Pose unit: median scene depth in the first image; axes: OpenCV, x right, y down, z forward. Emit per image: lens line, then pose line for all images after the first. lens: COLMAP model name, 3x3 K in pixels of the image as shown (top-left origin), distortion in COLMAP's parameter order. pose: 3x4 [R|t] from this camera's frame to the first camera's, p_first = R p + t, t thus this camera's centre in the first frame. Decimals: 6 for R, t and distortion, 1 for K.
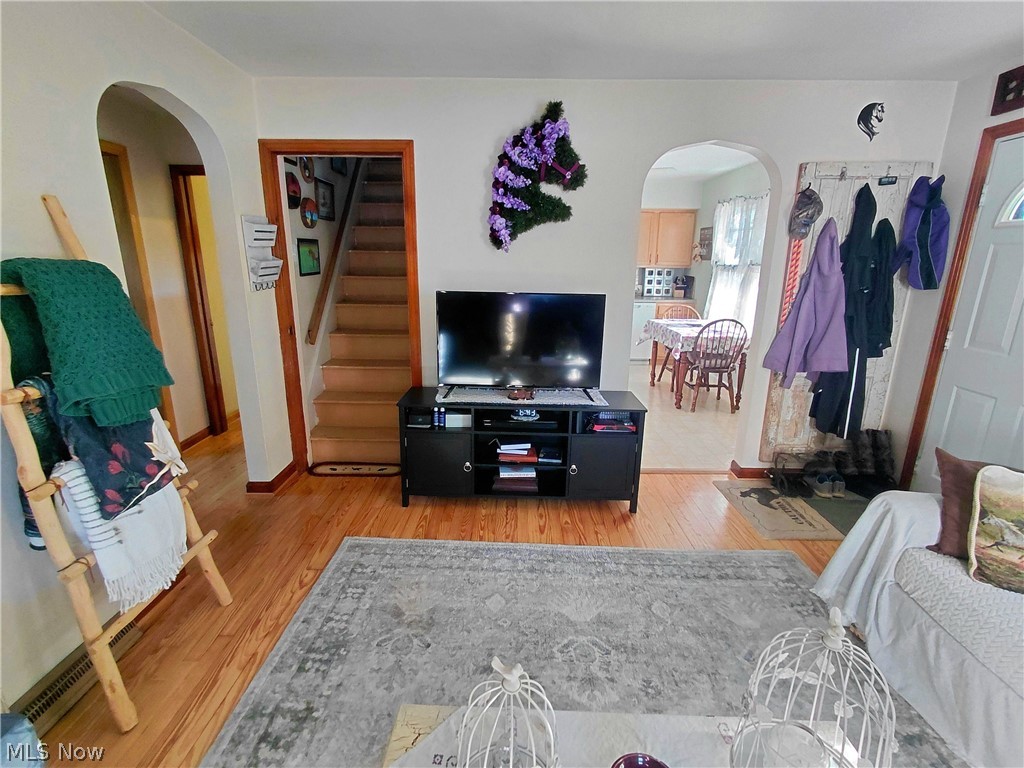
lens RADIAL K [[476.3, 0, 512.1], [0, 476.3, 381.6], [0, 0, 1]] dist [-0.005212, 0.005734]
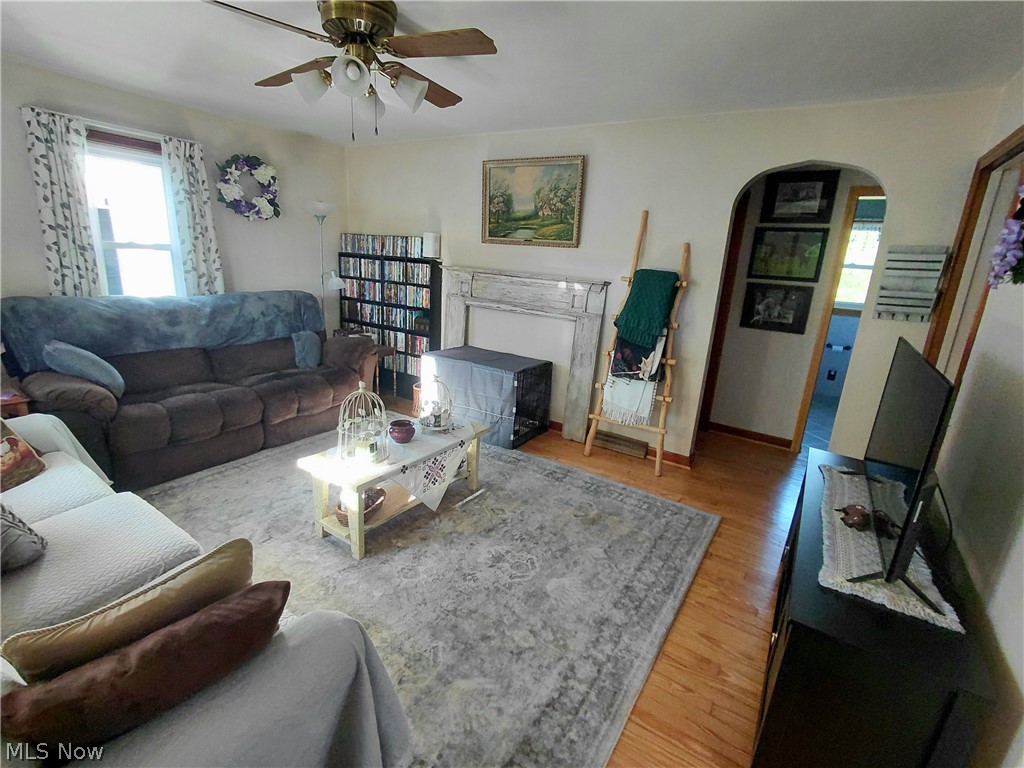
lens RADIAL K [[476.3, 0, 509.8], [0, 476.3, 382.5], [0, 0, 1]] dist [-0.005212, 0.005734]
pose [[-0.540922, 0.177801, -0.822065, 0.972945], [-0.278271, 0.884523, 0.374413, -0.298267], [0.793706, 0.431285, -0.428981, 1.121723]]
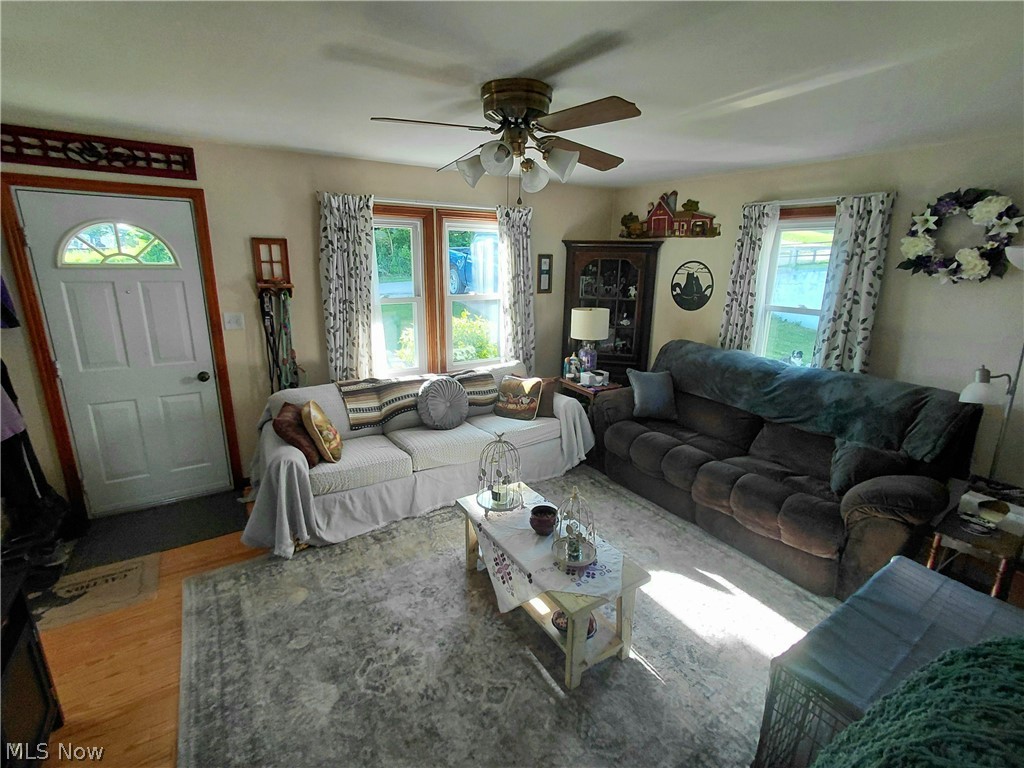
lens RADIAL K [[476.3, 0, 510.3], [0, 476.3, 381.1], [0, 0, 1]] dist [-0.005212, 0.005734]
pose [[-0.551310, -0.229834, 0.802018, -0.649097], [0.190558, 0.901207, 0.389249, -0.364992], [-0.812247, 0.367428, -0.453048, 0.853143]]
